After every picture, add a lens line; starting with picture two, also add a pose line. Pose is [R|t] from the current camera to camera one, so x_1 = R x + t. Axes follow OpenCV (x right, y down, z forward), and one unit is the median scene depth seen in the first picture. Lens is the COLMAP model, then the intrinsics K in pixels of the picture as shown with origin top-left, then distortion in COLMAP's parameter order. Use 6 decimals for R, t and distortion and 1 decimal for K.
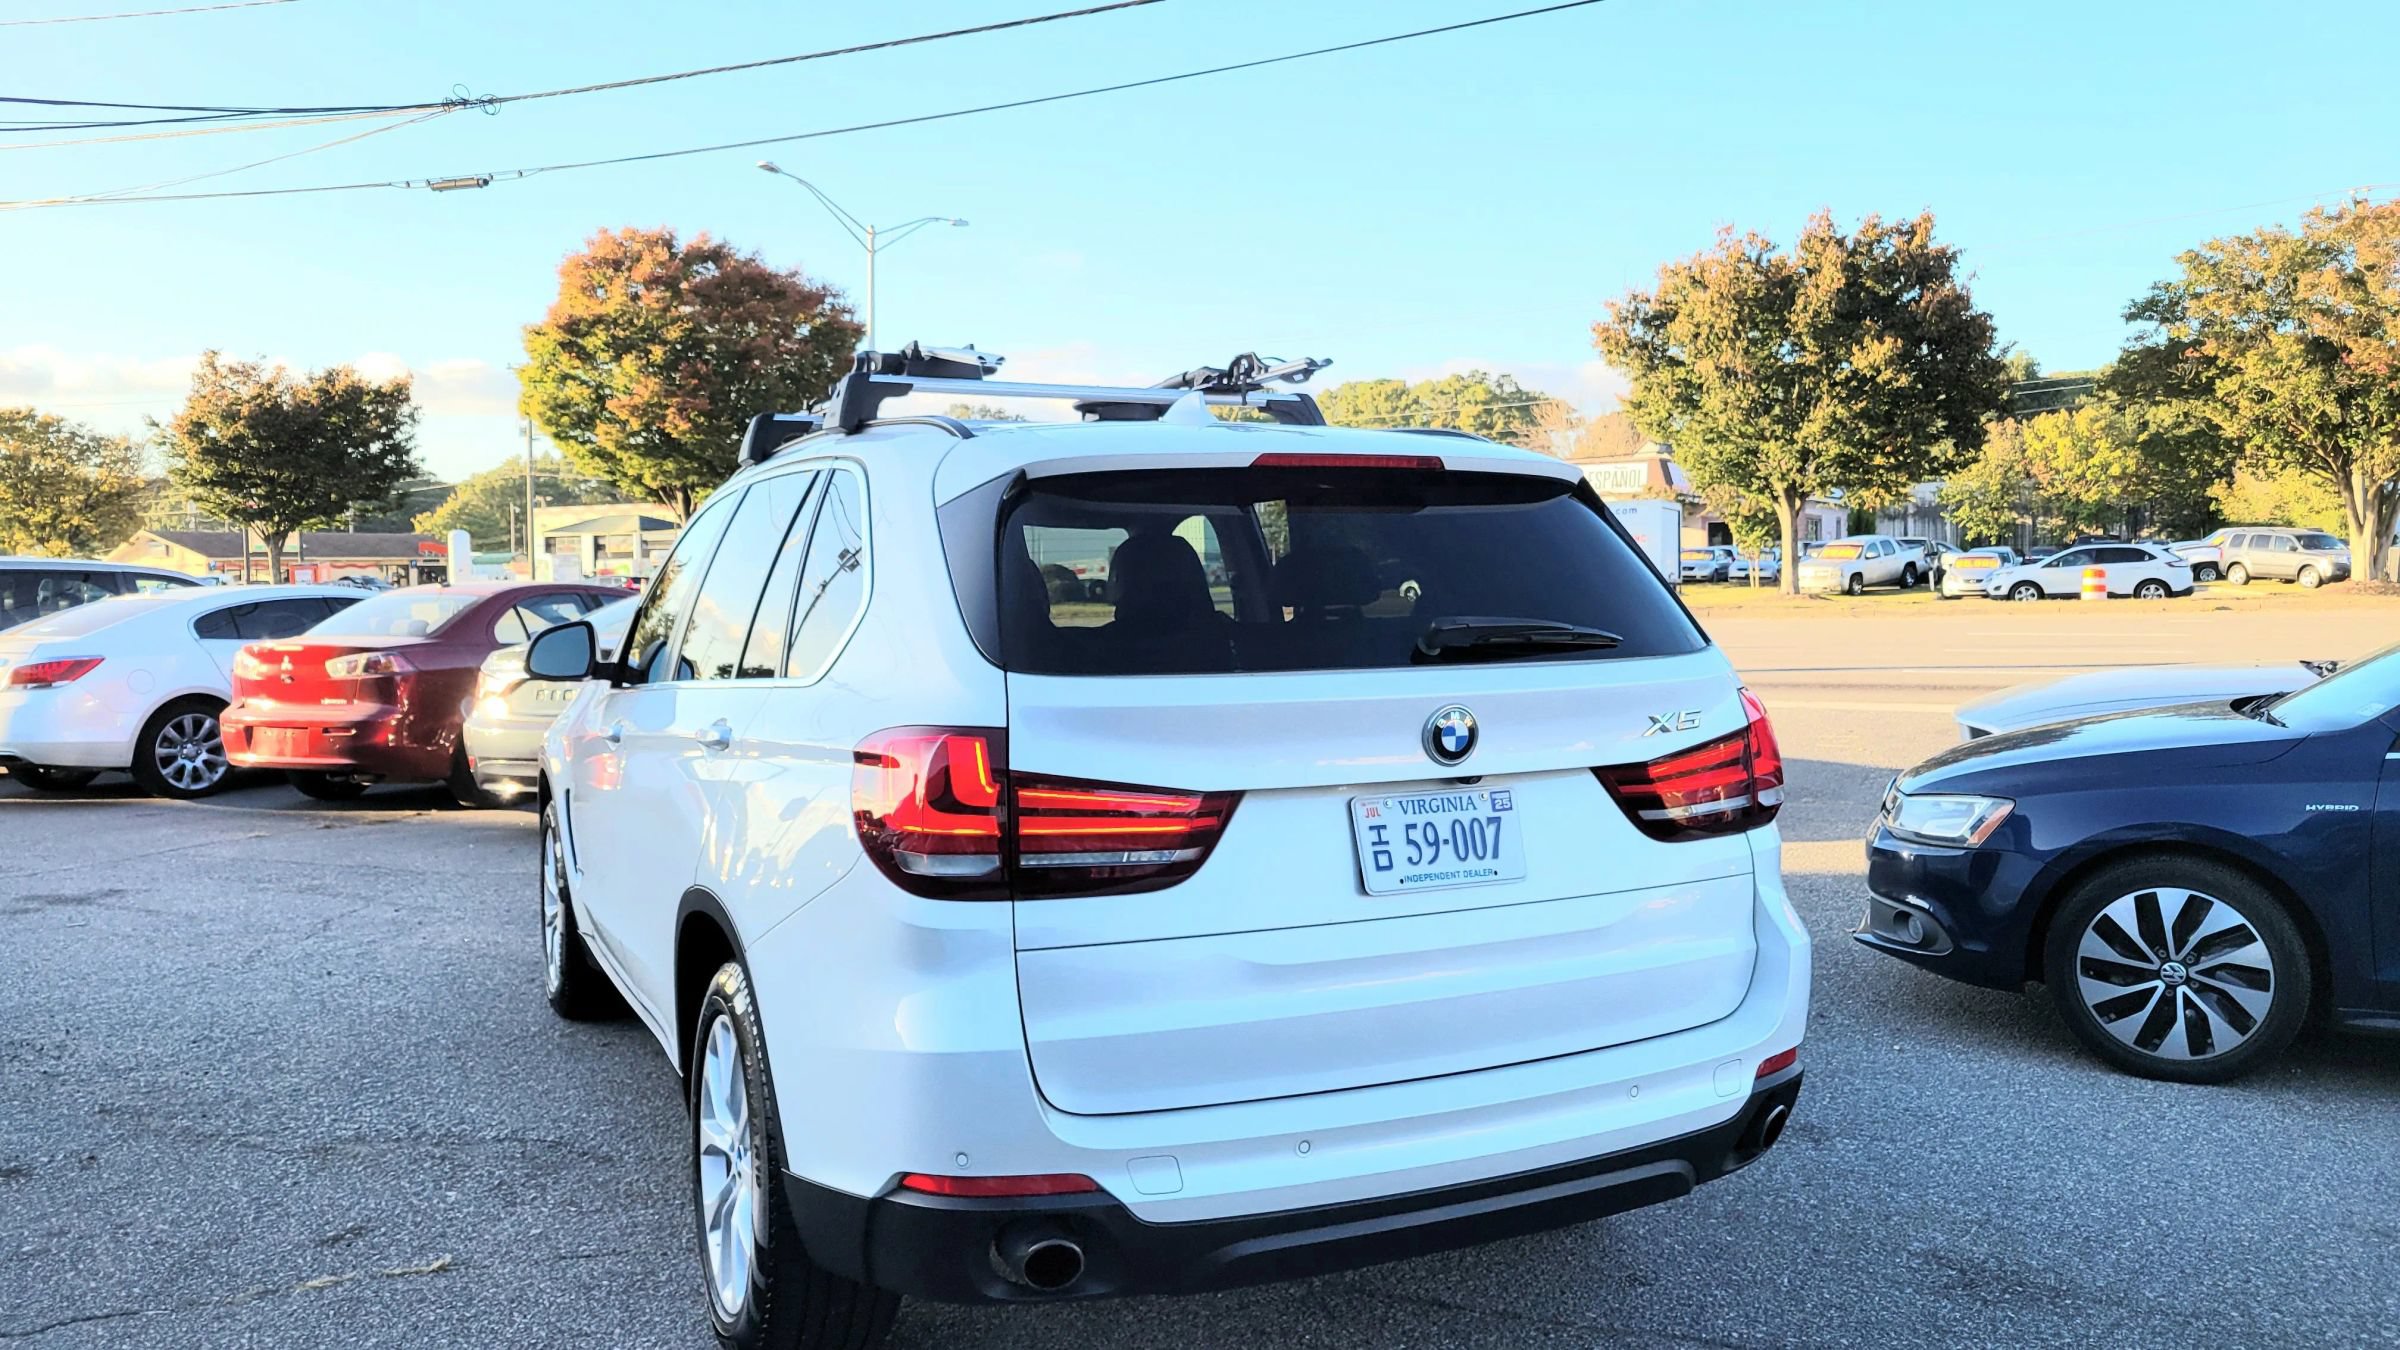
lens RADIAL K [[1804.6, 0, 1207.2], [0, 1804.6, 661.4], [0, 0, 1]] dist [0.048820, -0.032351]
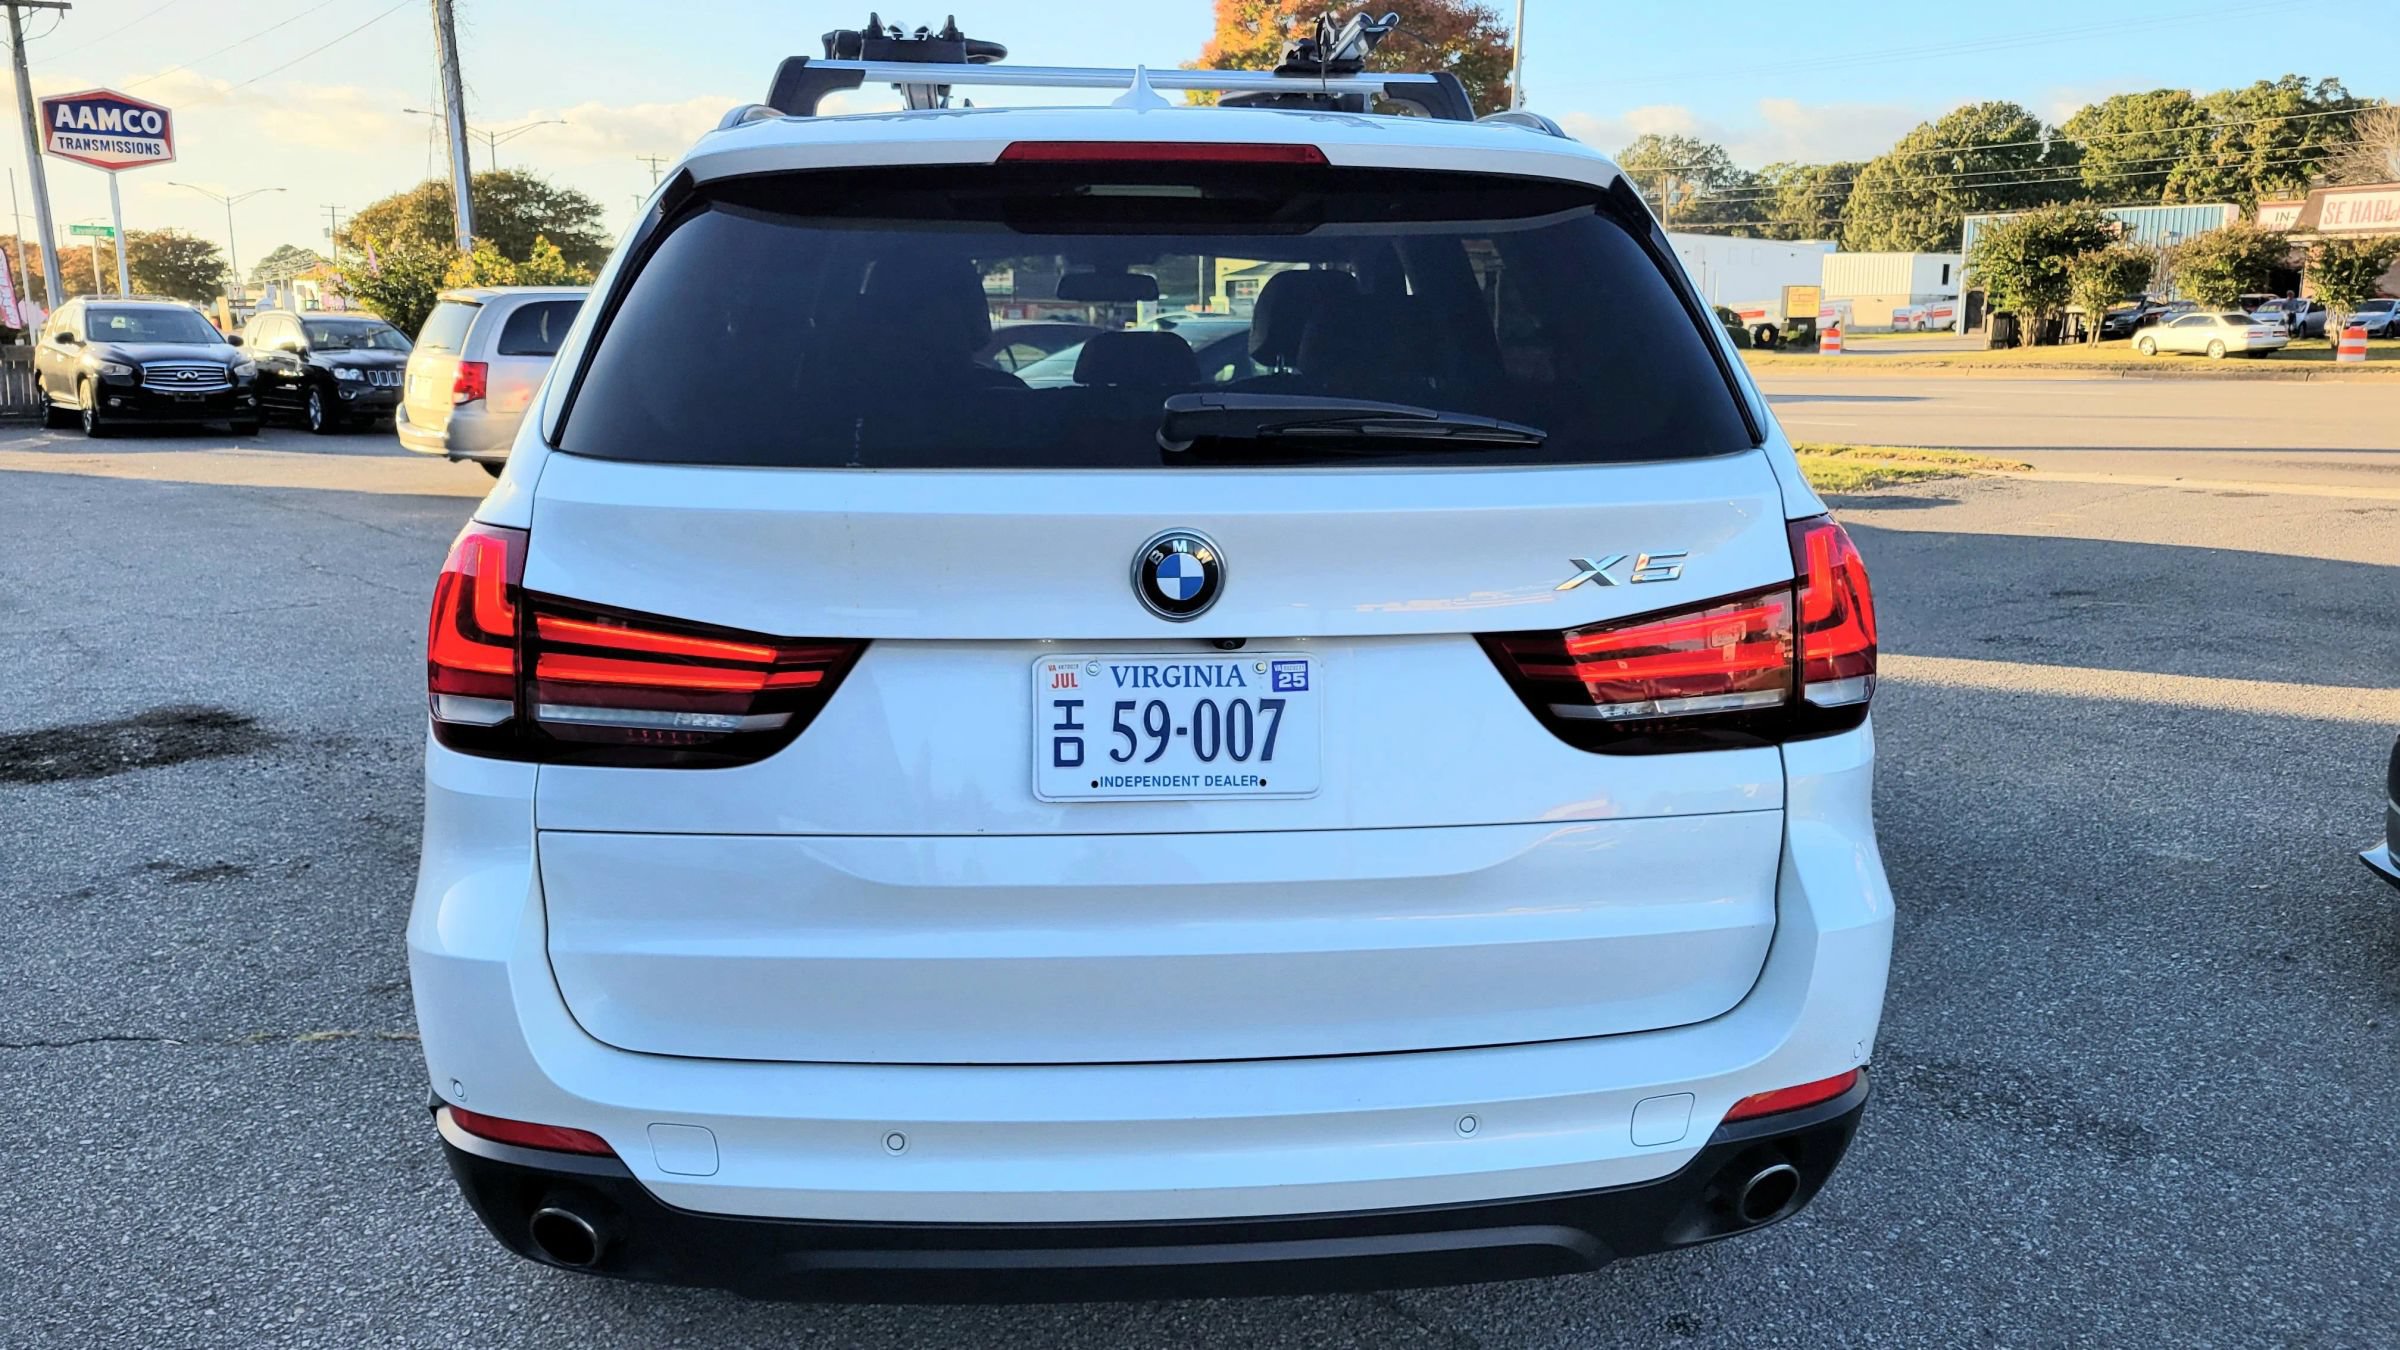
lens RADIAL K [[1804.6, 0, 1198.7], [0, 1804.6, 688.2], [0, 0, 1]] dist [0.048820, -0.032351]
pose [[0.929969, 0.087051, -0.357184, 0.369171], [-0.031811, 0.986972, 0.157714, -0.021980], [0.366260, -0.135307, 0.920623, 0.376621]]
